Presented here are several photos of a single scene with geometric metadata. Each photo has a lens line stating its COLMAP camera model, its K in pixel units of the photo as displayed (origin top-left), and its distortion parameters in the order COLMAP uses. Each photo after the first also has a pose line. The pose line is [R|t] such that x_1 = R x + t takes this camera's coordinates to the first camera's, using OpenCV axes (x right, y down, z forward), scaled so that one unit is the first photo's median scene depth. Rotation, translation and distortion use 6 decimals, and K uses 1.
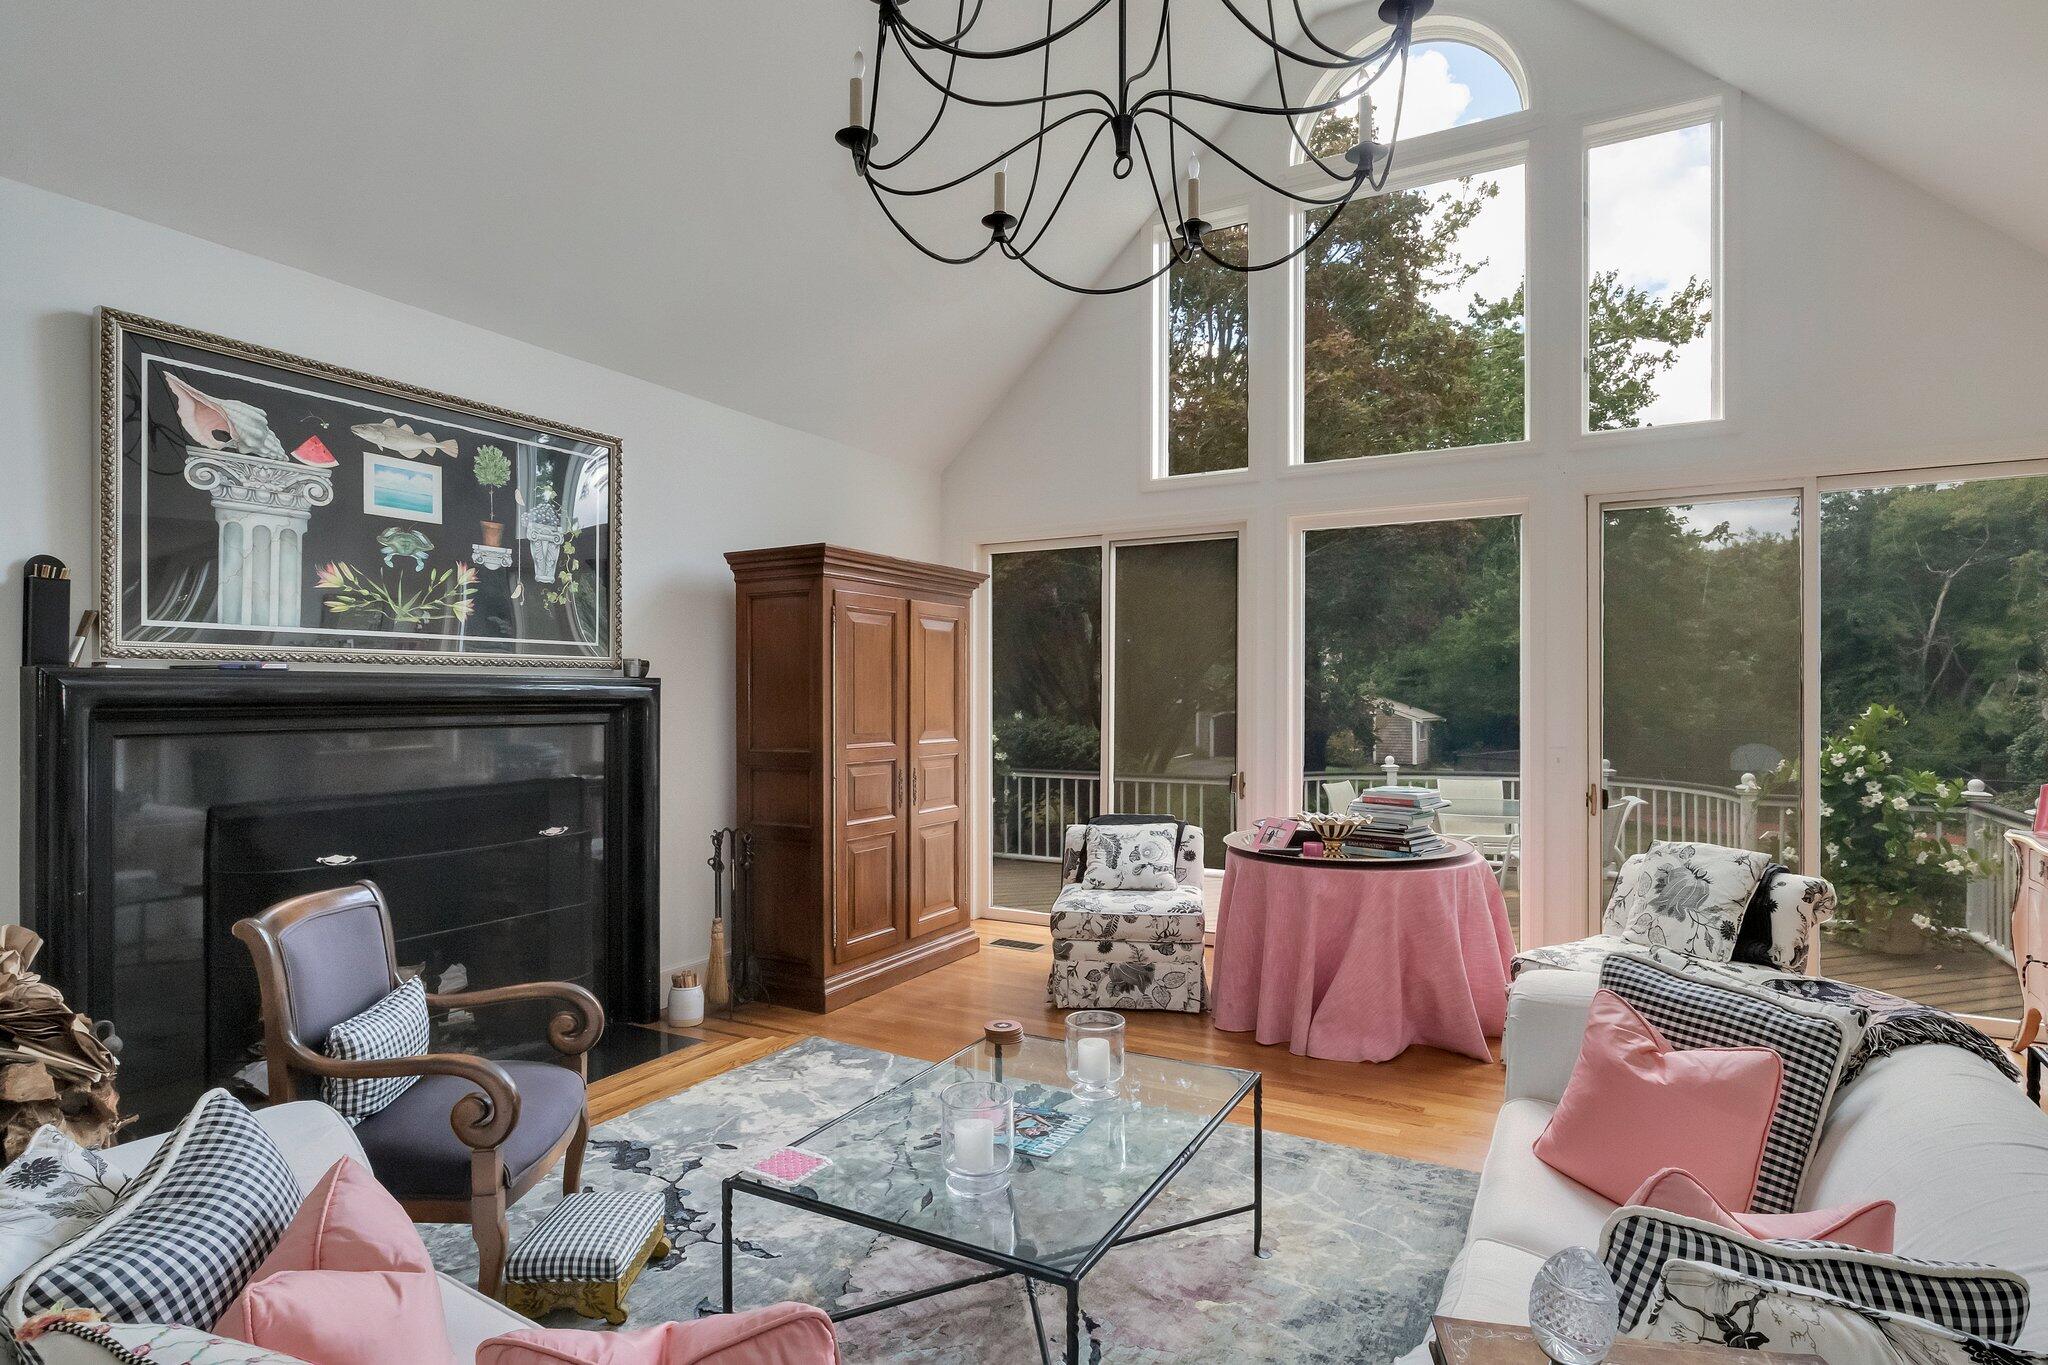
lens RADIAL K [[1052.7, 0, 1025.4], [0, 1052.7, 688.2], [0, 0, 1]] dist [-0.026814, -0.000044]
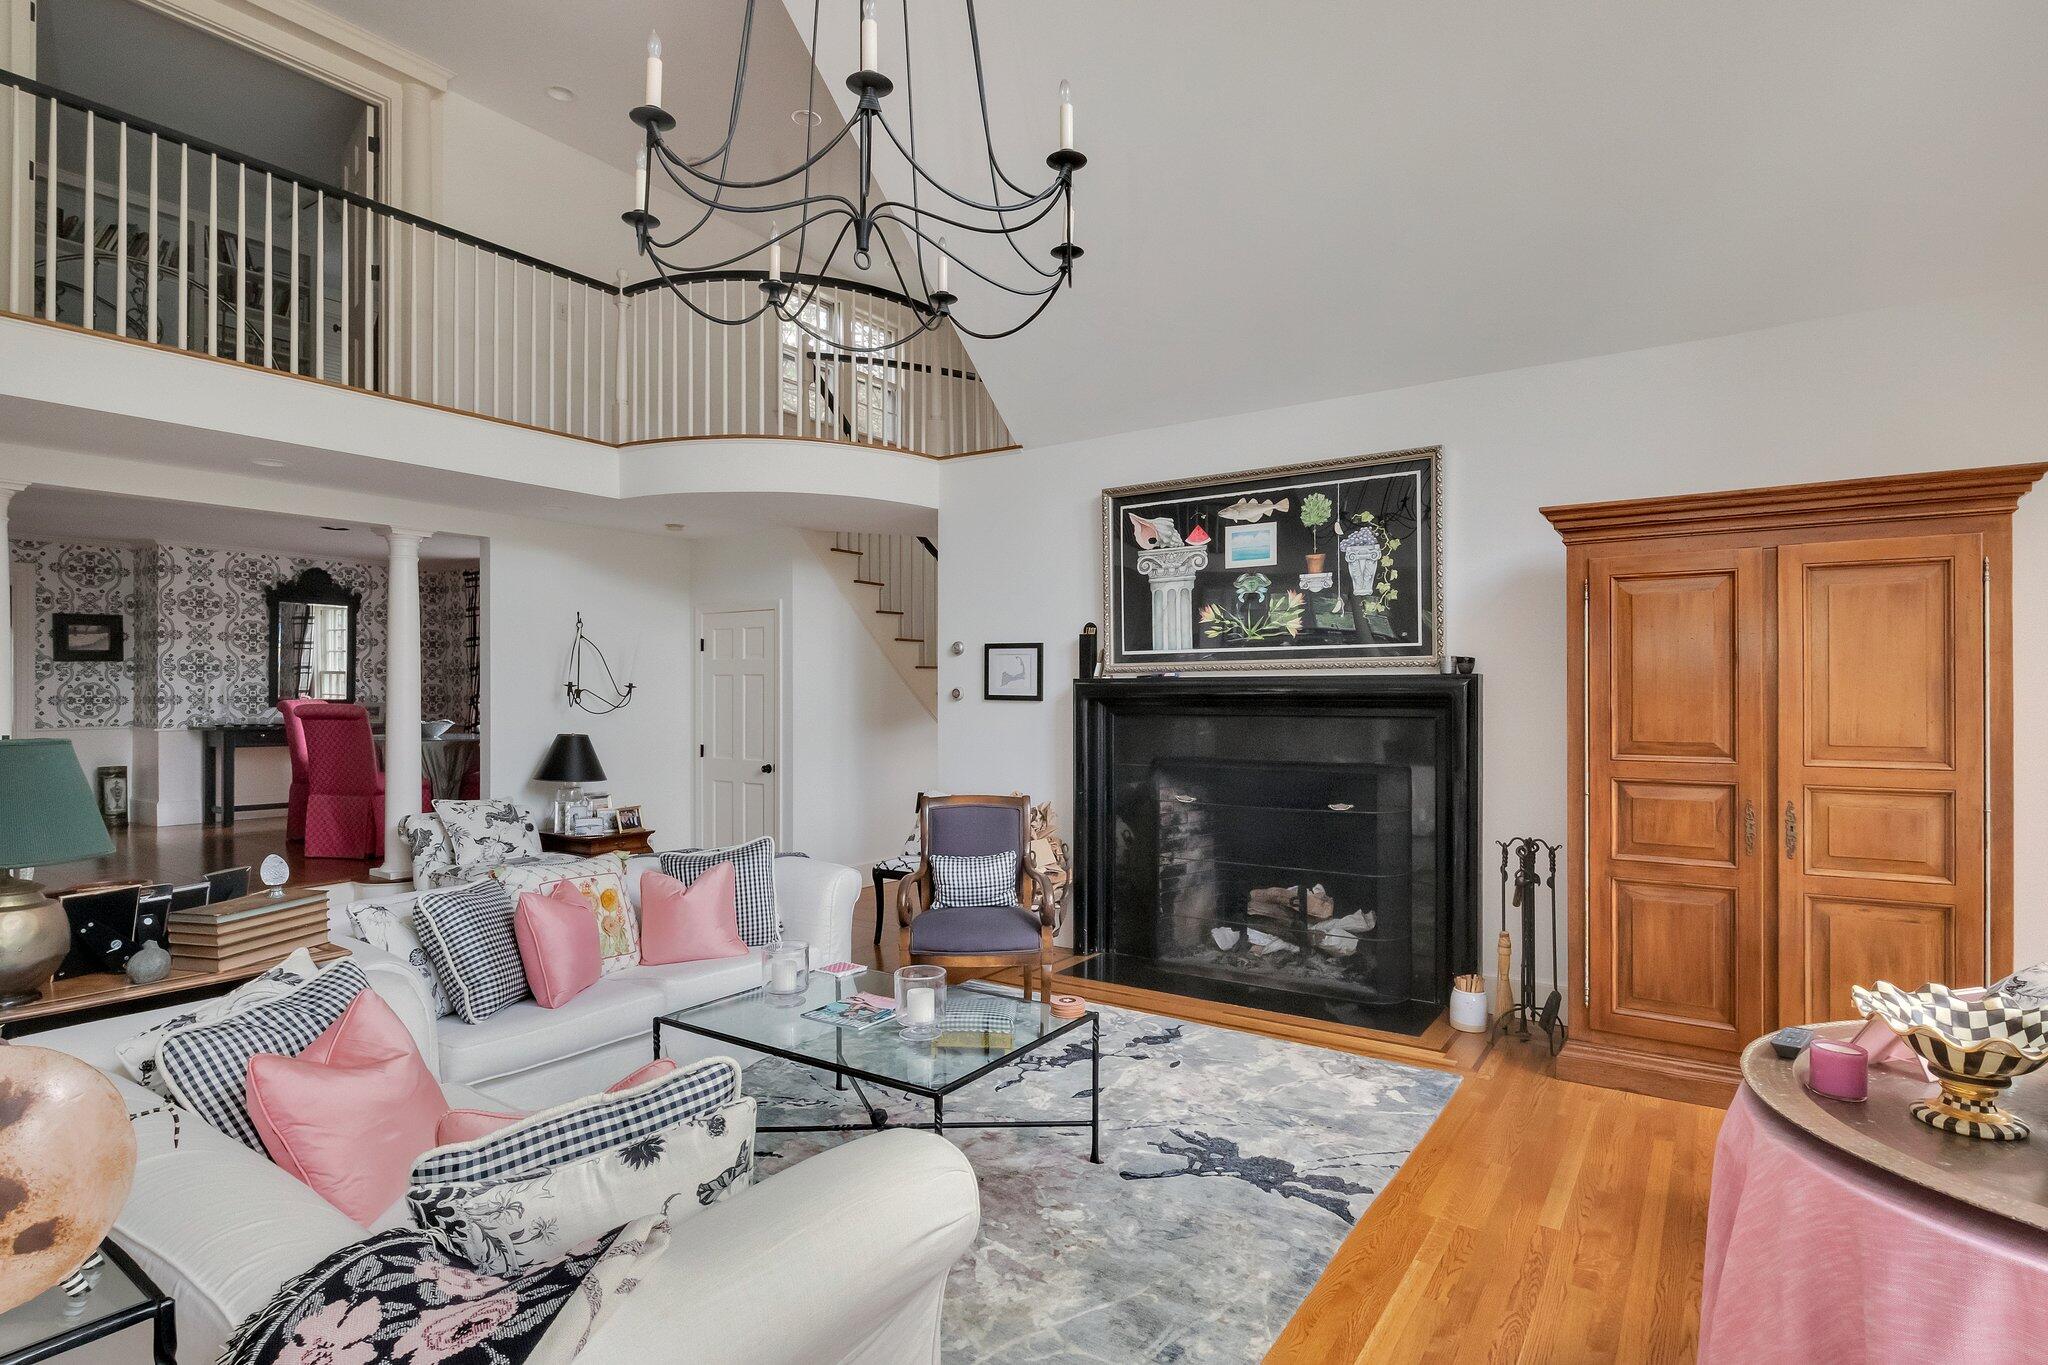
lens RADIAL K [[1019.1, 0, 1024.0], [0, 1019.1, 682.5], [0, 0, 1]] dist [-0.052680, 0.000174]
pose [[-0.110148, -0.009431, -0.993870, 0.804015], [0.009720, 0.999897, -0.010566, 0.005168], [0.993868, -0.010824, -0.110045, 0.854036]]
